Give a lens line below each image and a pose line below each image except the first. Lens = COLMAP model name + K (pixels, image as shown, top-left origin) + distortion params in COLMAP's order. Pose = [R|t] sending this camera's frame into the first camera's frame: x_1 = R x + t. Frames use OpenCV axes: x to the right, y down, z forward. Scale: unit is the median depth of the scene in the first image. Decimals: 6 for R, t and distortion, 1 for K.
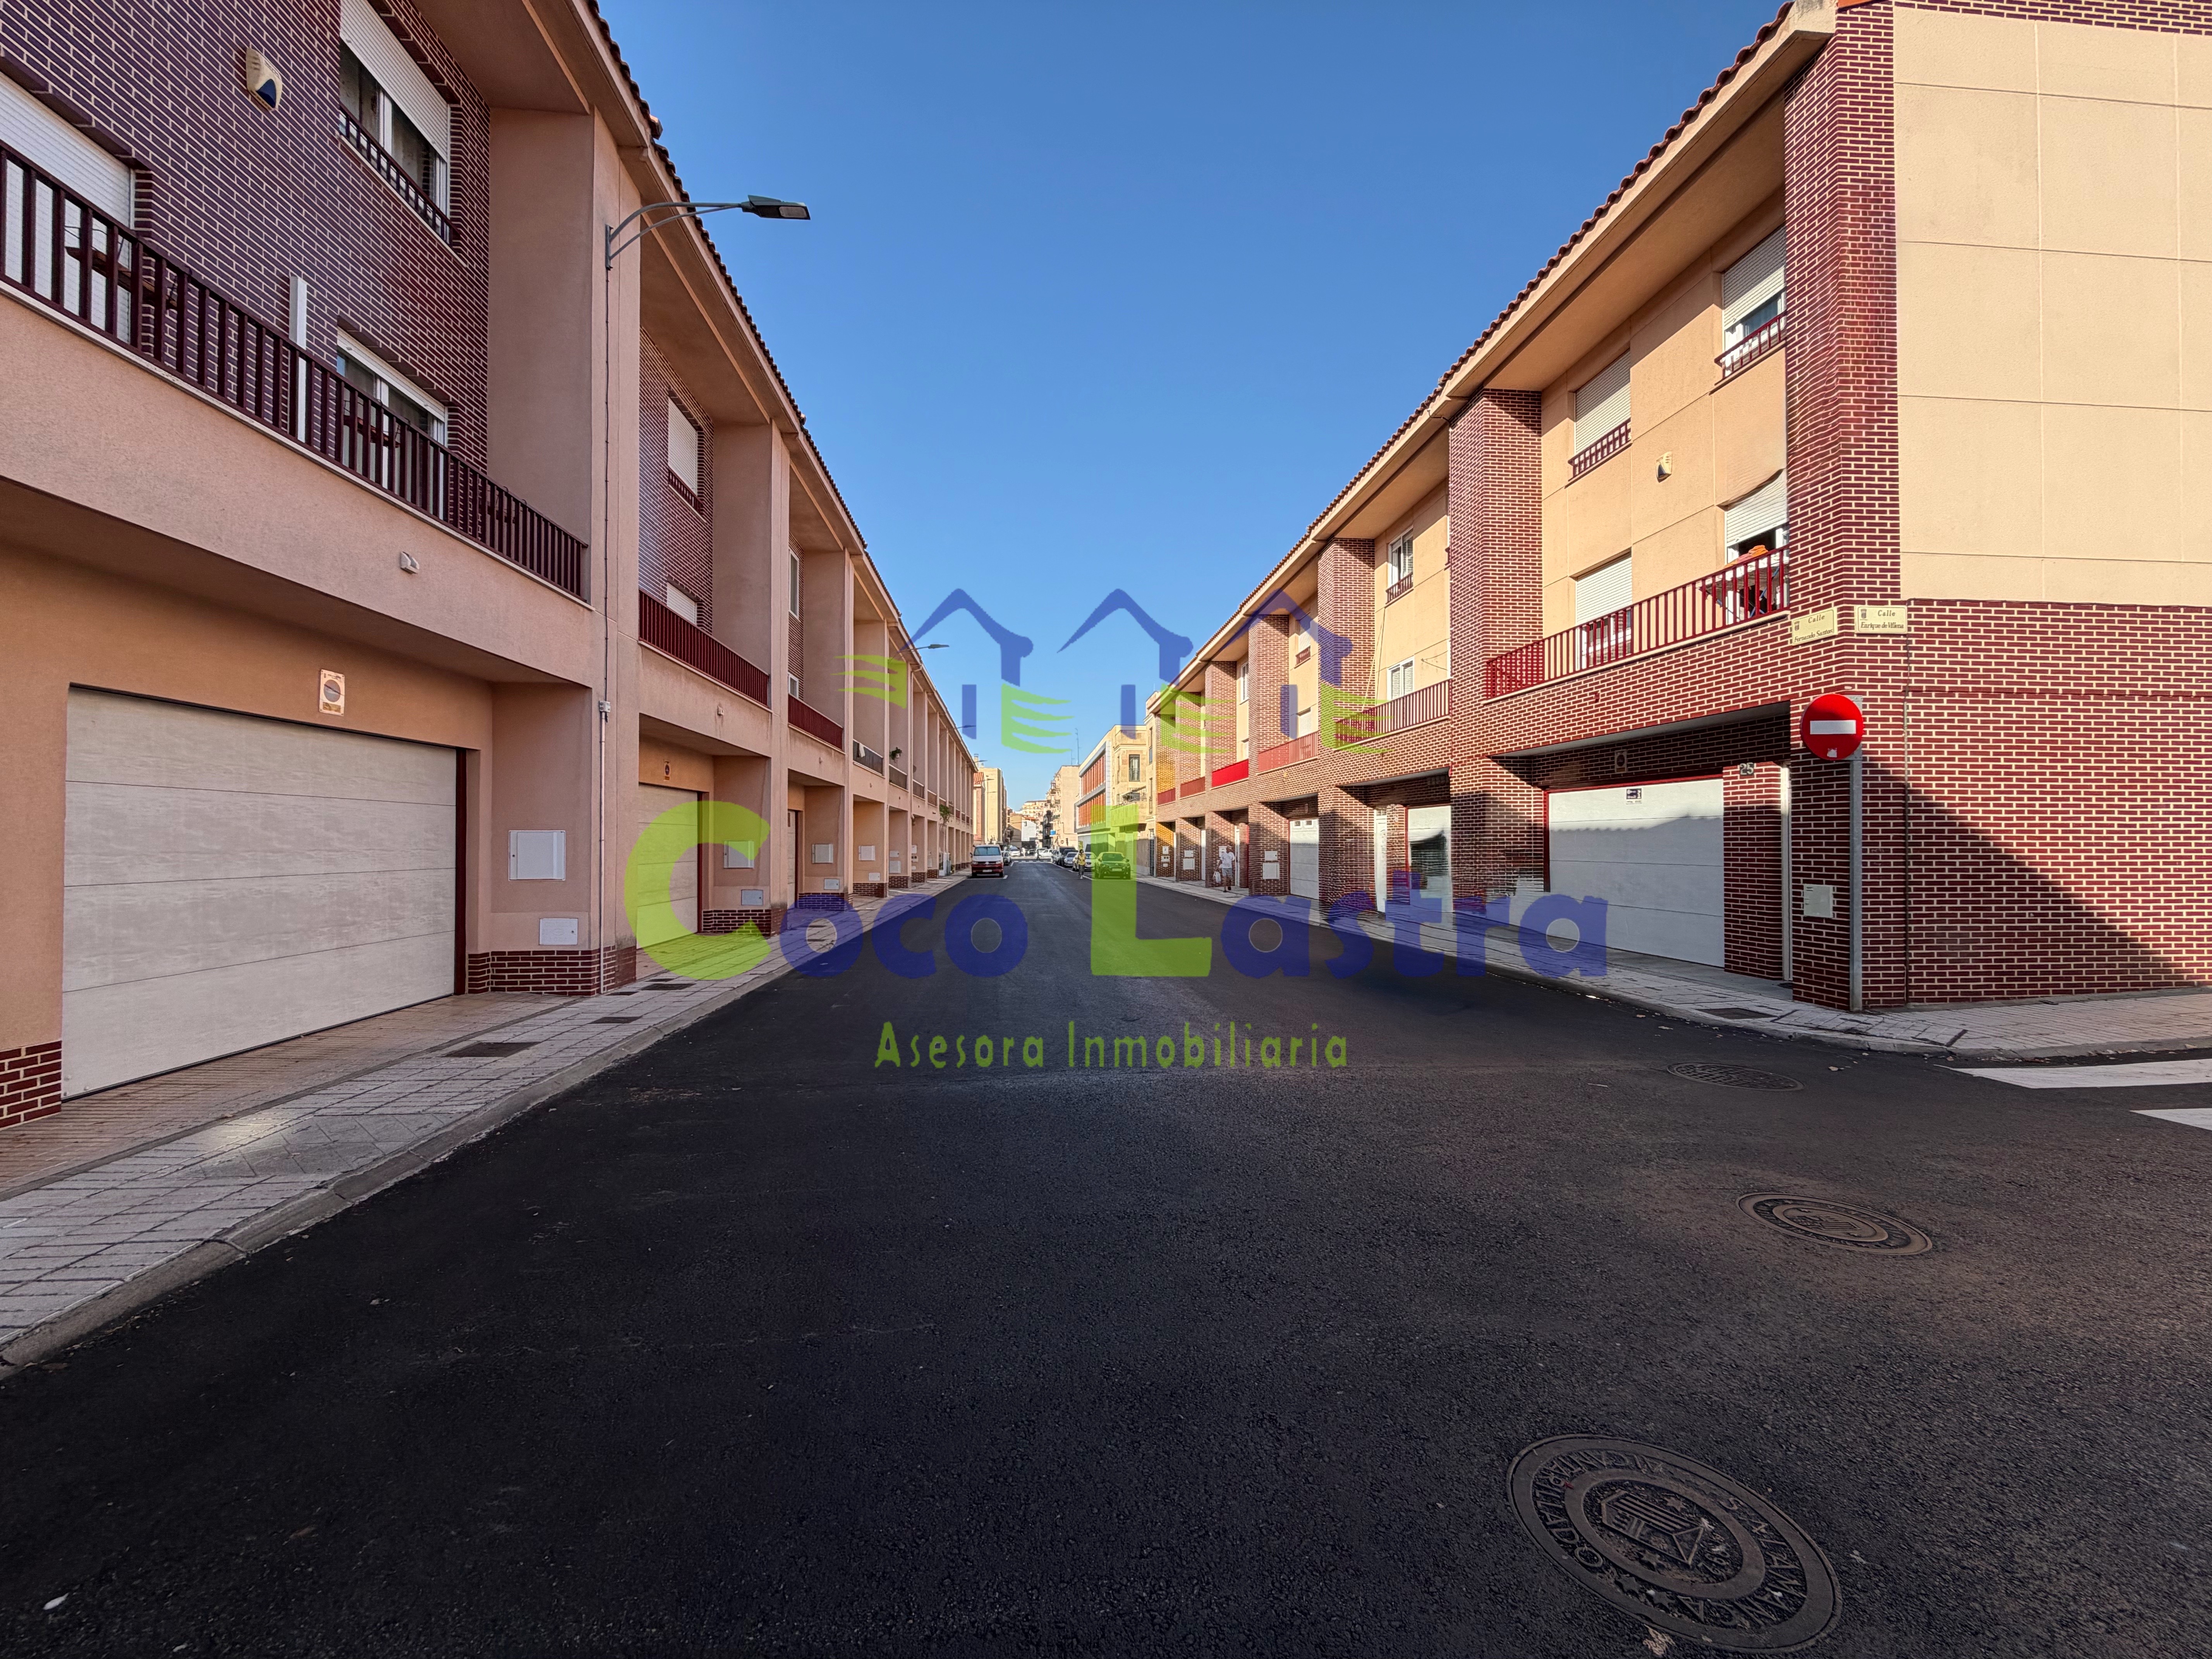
lens RADIAL K [[882.7, 0, 1087.1], [0, 882.7, 829.7], [0, 0, 1]] dist [0.000344, 0.000057]
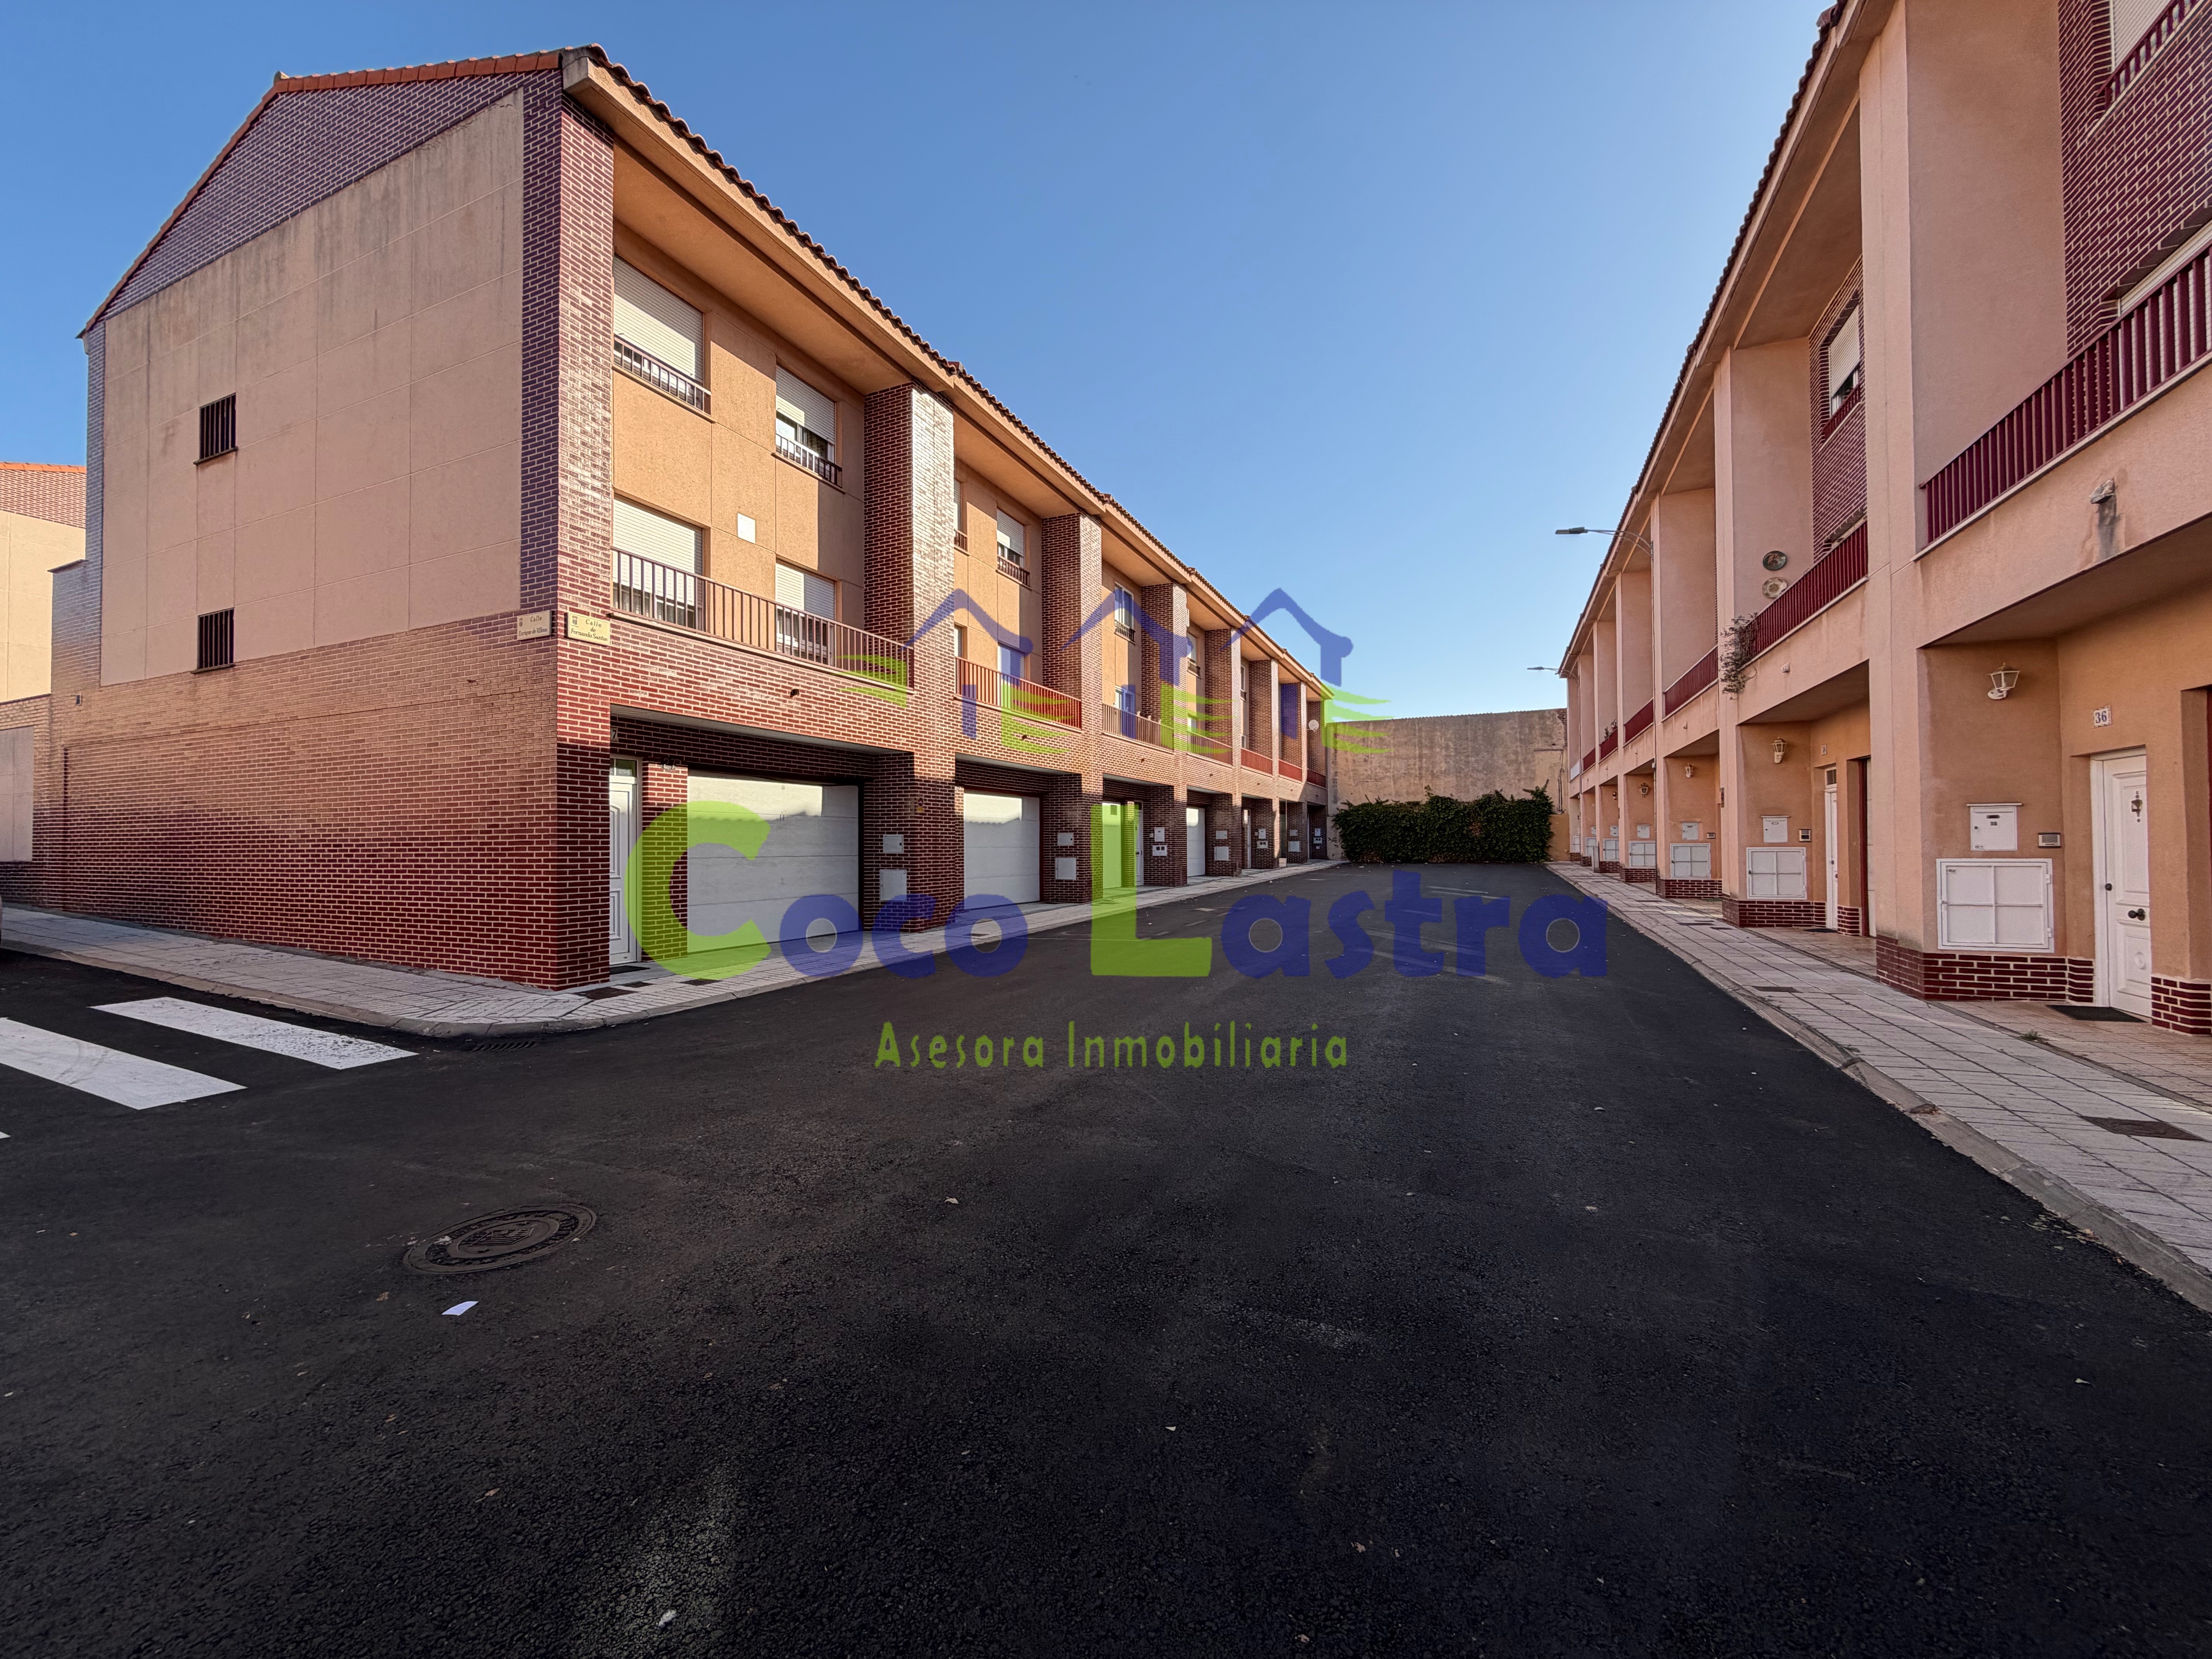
lens RADIAL K [[882.7, 0, 1087.1], [0, 882.7, 829.7], [0, 0, 1]] dist [0.000344, 0.000057]
pose [[-0.845339, 0.013153, 0.534069, -0.248917], [-0.001134, 0.999650, -0.026414, 0.038131], [-0.534230, -0.022934, -0.845028, 1.711376]]
